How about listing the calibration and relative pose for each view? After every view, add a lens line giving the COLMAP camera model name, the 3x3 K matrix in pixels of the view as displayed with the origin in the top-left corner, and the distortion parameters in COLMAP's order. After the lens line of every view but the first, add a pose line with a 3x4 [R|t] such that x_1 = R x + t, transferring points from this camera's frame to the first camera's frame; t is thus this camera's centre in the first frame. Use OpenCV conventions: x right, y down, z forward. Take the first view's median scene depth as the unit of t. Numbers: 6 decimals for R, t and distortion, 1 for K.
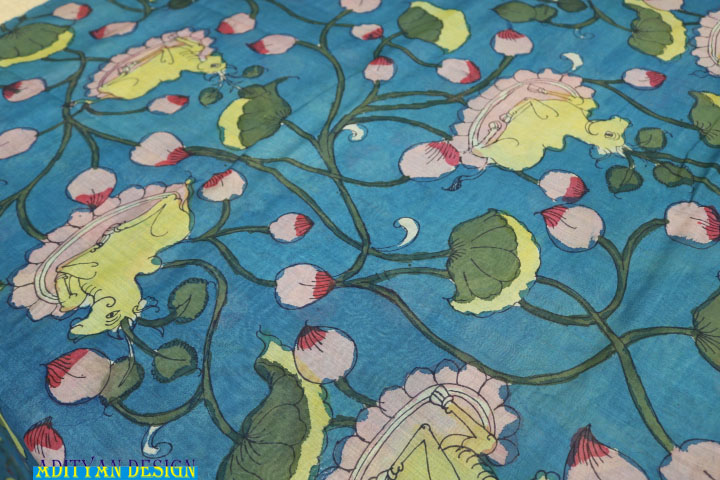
lens RADIAL K [[599.5, 0, 357.7], [0, 599.5, 253.4], [0, 0, 1]] dist [-0.006955, 0.011525]
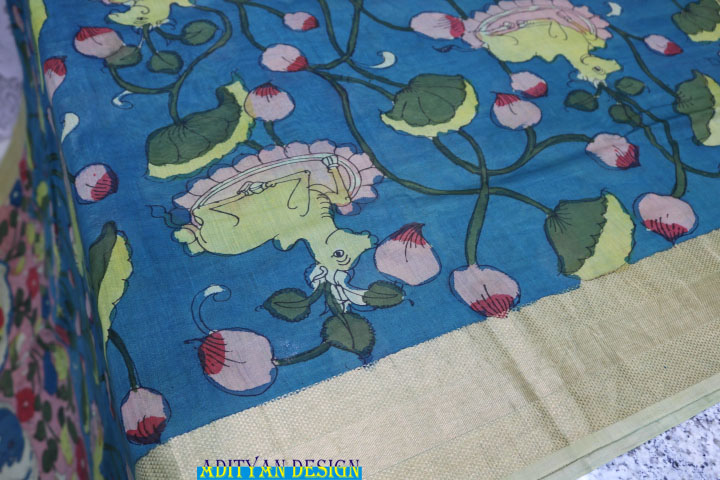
lens RADIAL K [[599.5, 0, 357.7], [0, 599.5, 253.4], [0, 0, 1]] dist [-0.006955, 0.011525]
pose [[0.894049, 0.431381, -0.120774, 0.375380], [-0.422991, 0.901707, 0.089456, 0.245110], [0.147492, -0.028891, 0.988641, -0.214782]]
